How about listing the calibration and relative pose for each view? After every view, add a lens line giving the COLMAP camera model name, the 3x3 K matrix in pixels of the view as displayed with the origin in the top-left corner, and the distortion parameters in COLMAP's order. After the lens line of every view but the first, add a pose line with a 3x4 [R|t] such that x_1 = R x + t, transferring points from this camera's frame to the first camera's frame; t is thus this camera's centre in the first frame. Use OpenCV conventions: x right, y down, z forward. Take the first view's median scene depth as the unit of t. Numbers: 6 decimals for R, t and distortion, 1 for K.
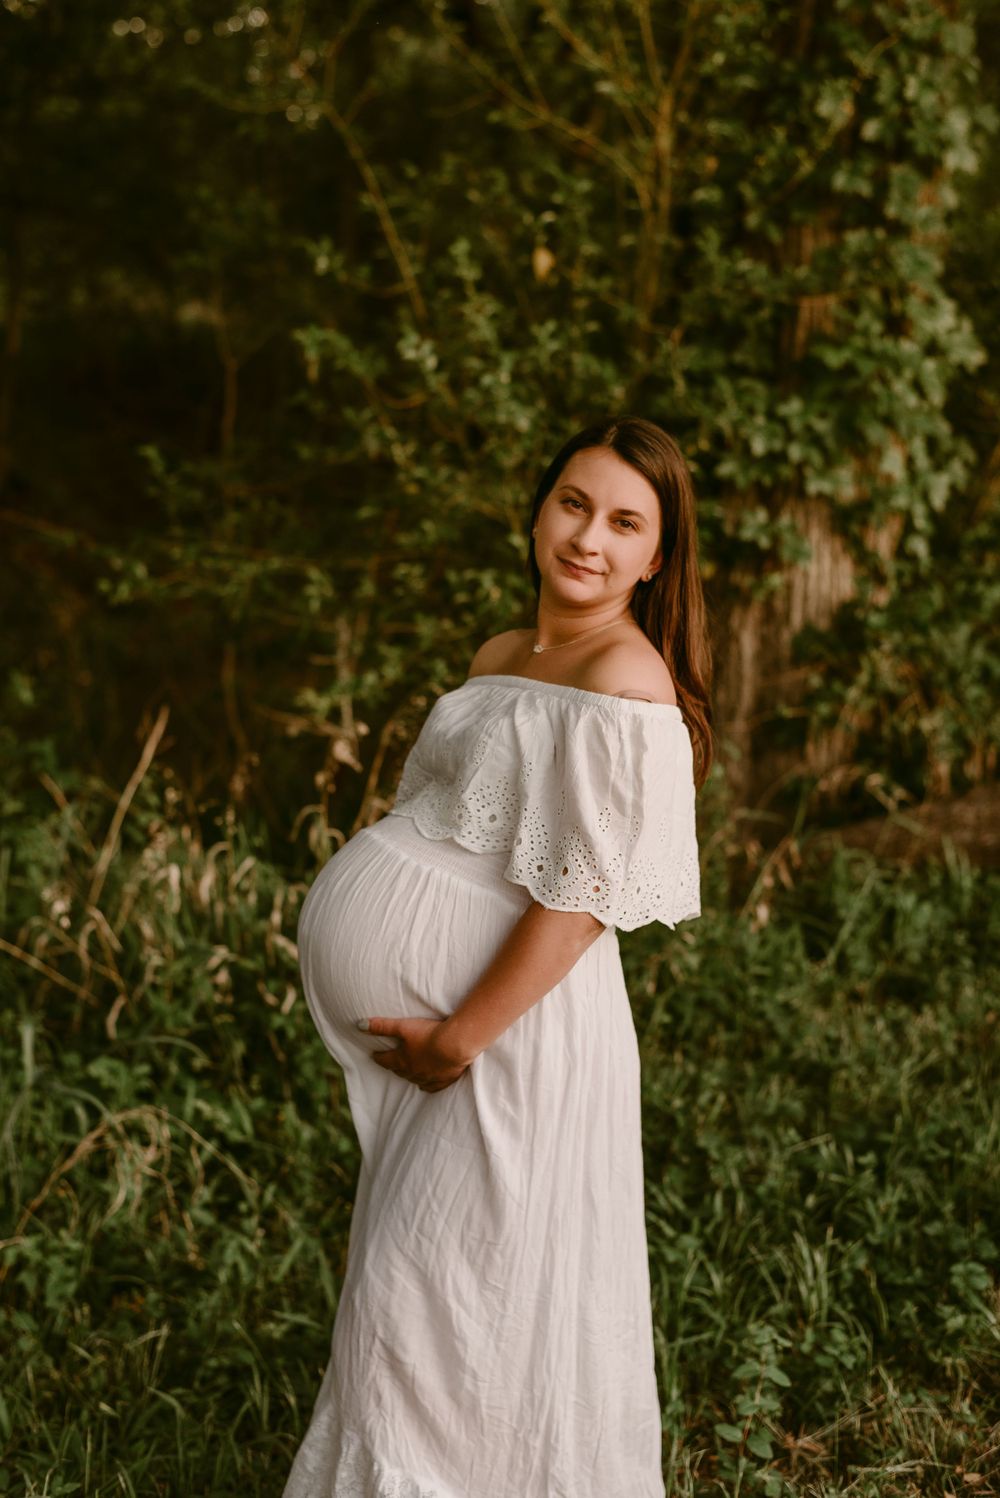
lens RADIAL K [[2256.5, 0, 503.8], [0, 2256.5, 733.7], [0, 0, 1]] dist [-0.006934, 0.081886]
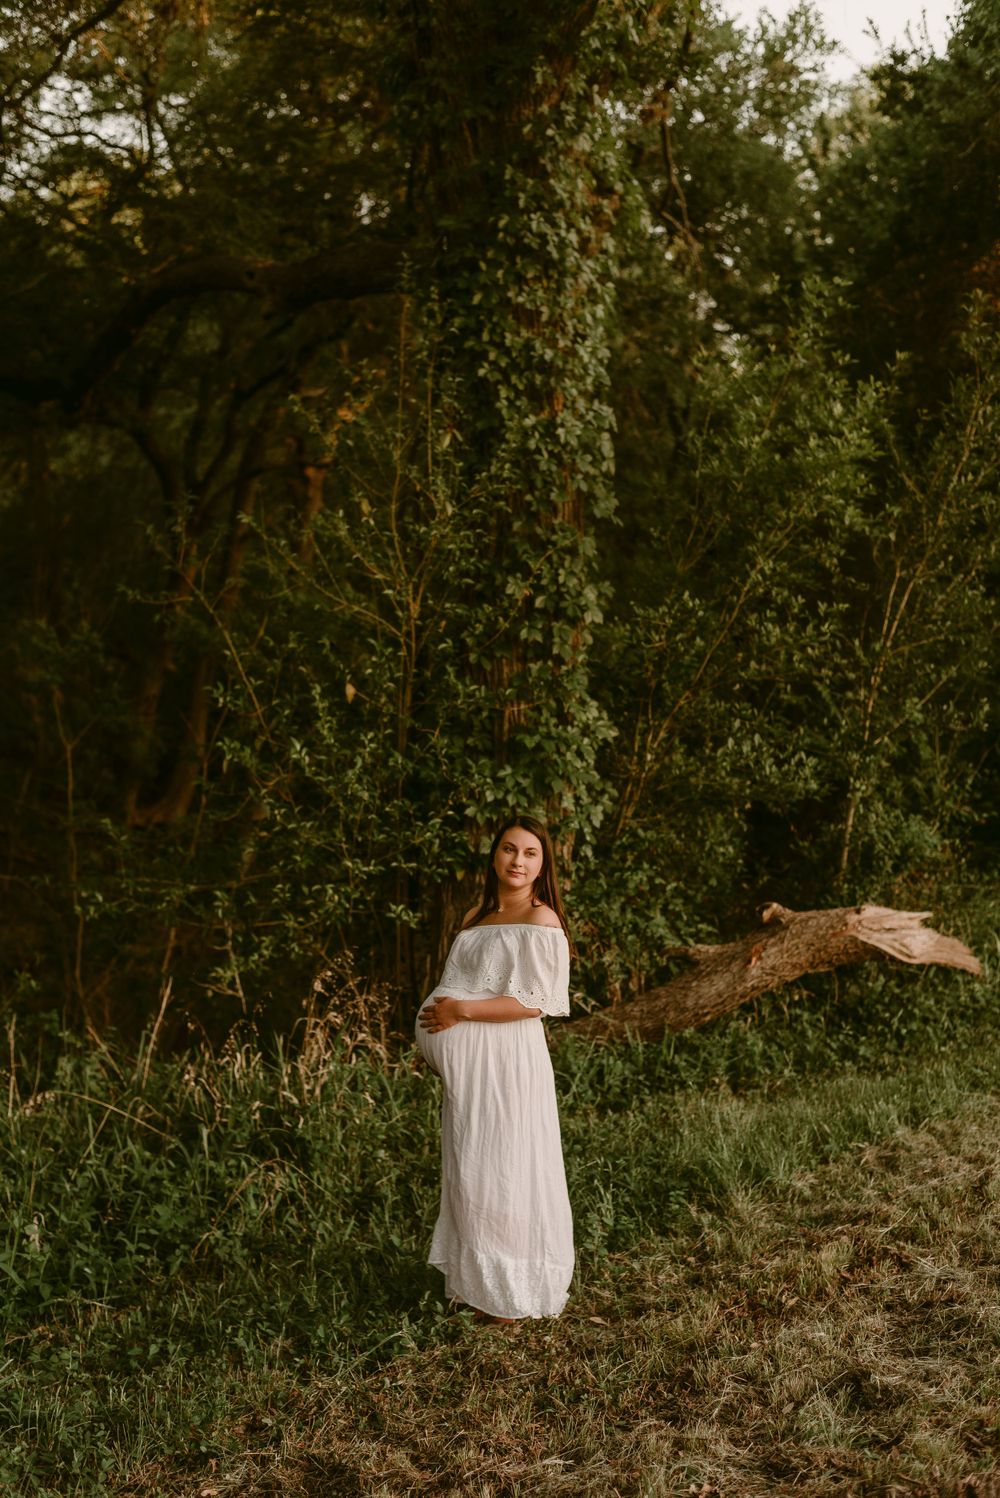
lens RADIAL K [[2169.6, 0, 506.4], [0, 2169.6, 751.2], [0, 0, 1]] dist [-0.007018, 0.073212]
pose [[0.981946, -0.053207, 0.181527, -0.208204], [0.075792, 0.989896, -0.119841, 0.037876], [-0.173316, 0.131435, 0.976056, -0.710073]]
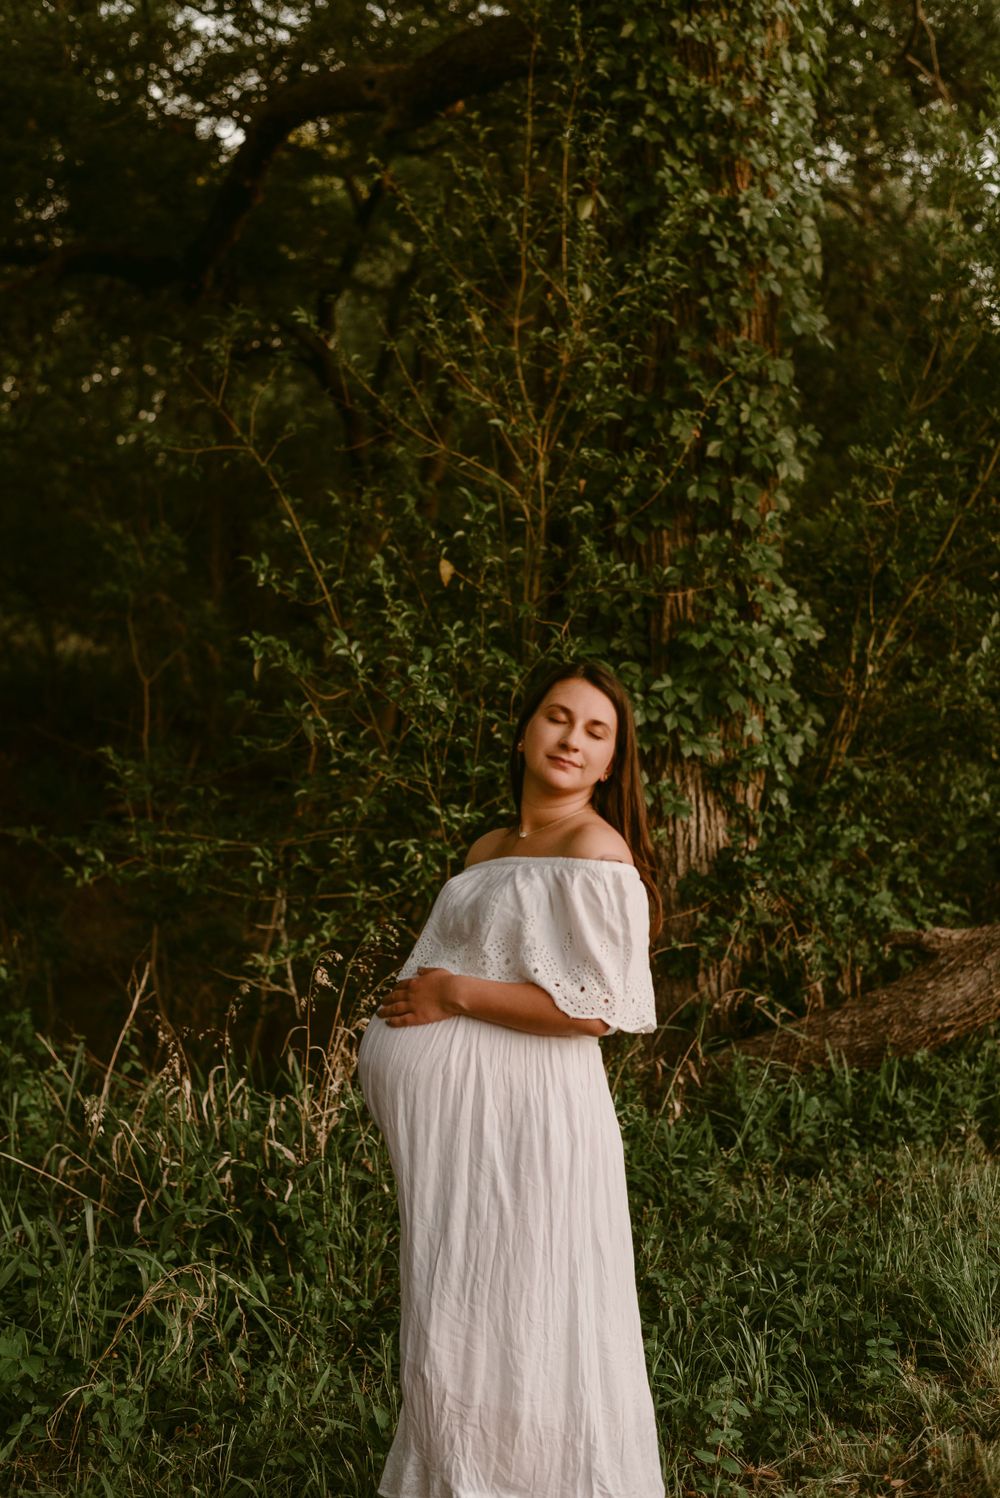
lens RADIAL K [[2209.6, 0, 502.9], [0, 2209.6, 743.6], [0, 0, 1]] dist [0.001506, -0.002566]
pose [[0.996467, -0.052370, 0.065659, -0.041670], [0.060707, 0.989365, -0.132179, 0.041095], [-0.058038, 0.135698, 0.989049, -0.153798]]
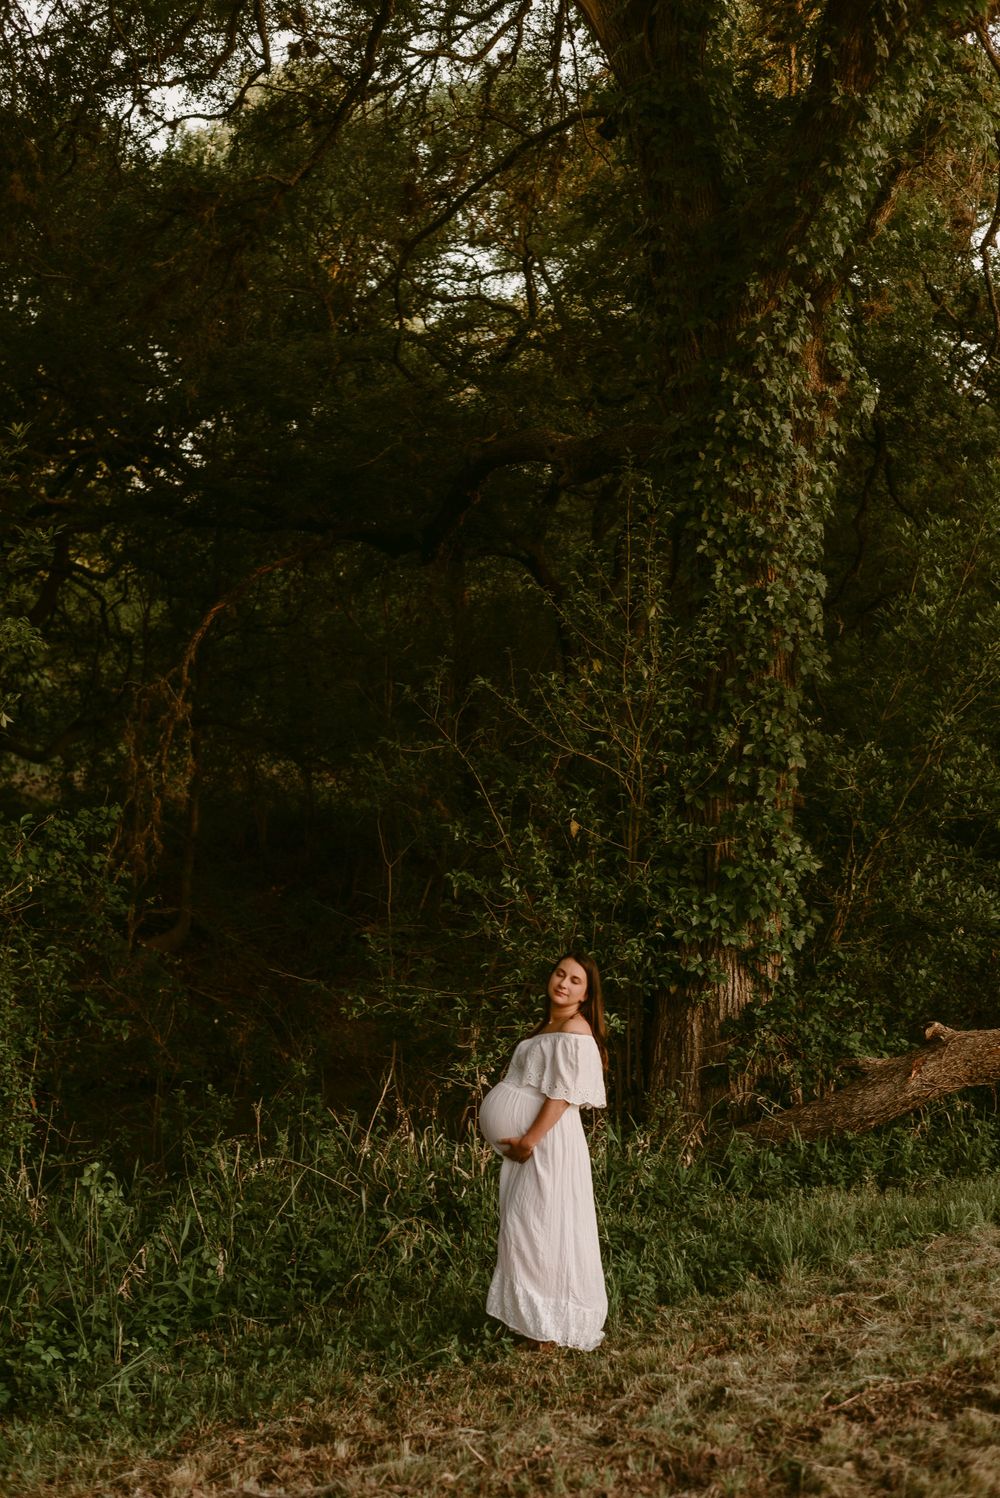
lens RADIAL K [[2209.6, 0, 502.9], [0, 2209.6, 743.6], [0, 0, 1]] dist [0.001506, -0.002566]
pose [[0.998358, -0.042468, -0.038449, 0.041668], [0.034906, 0.983132, -0.179534, 0.066359], [0.045425, 0.177897, 0.983000, -1.090460]]
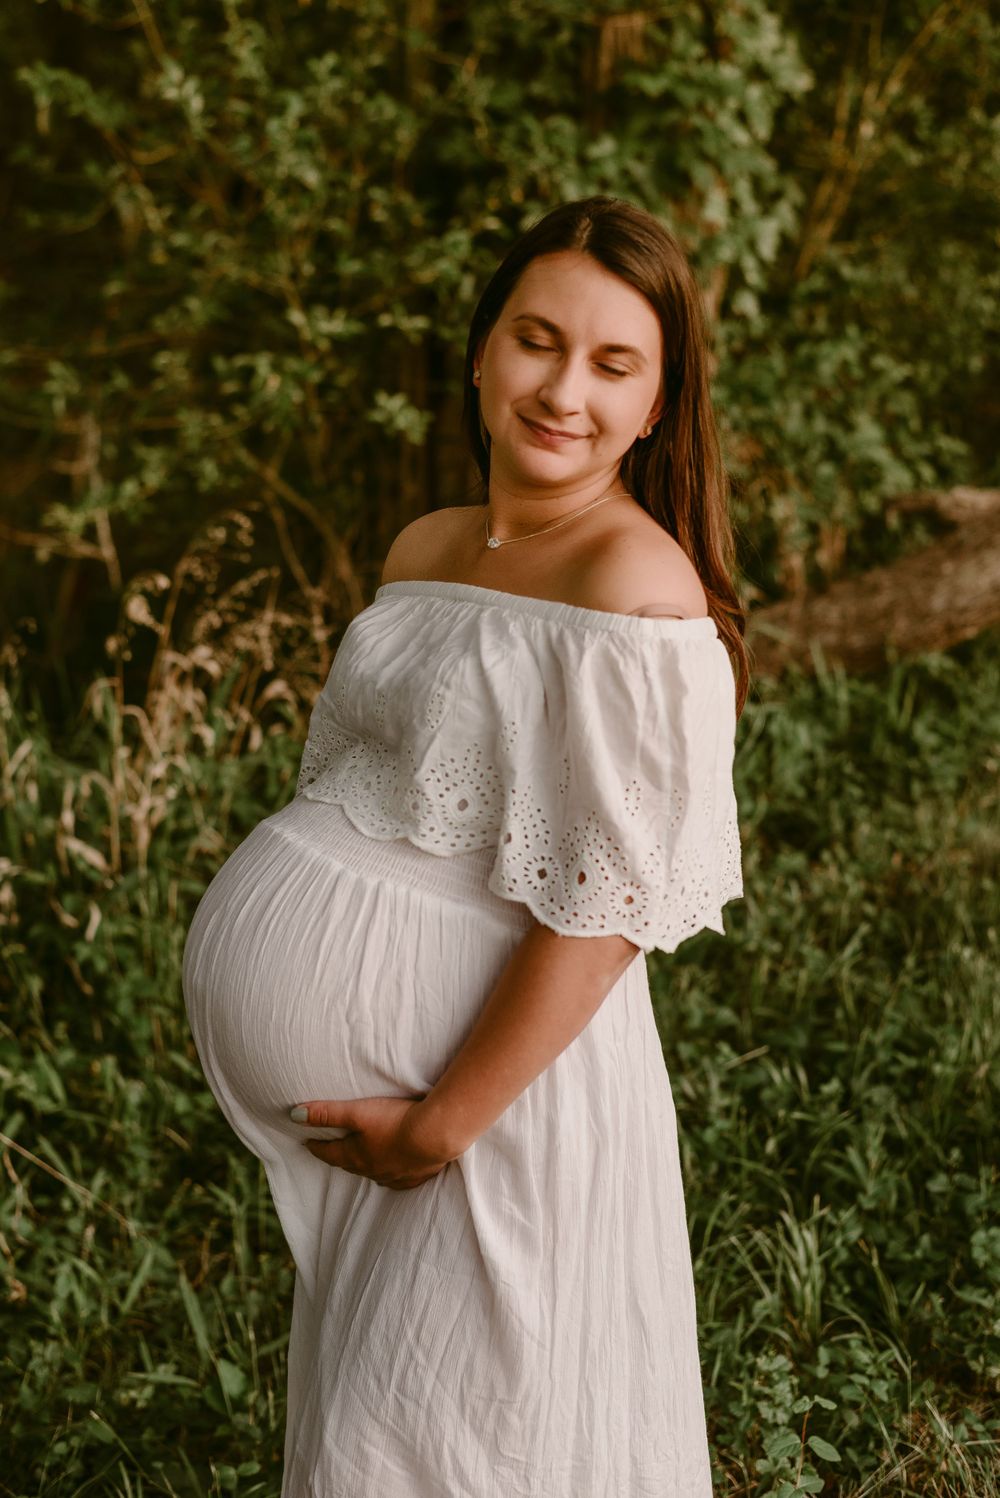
lens RADIAL K [[2301.4, 0, 509.6], [0, 2301.4, 729.0], [0, 0, 1]] dist [0.007938, 0.006041]
pose [[0.990655, -0.063157, 0.120889, -0.037464], [0.049849, 0.992669, 0.110109, -0.030368], [-0.126957, -0.103054, 0.986540, 0.150311]]
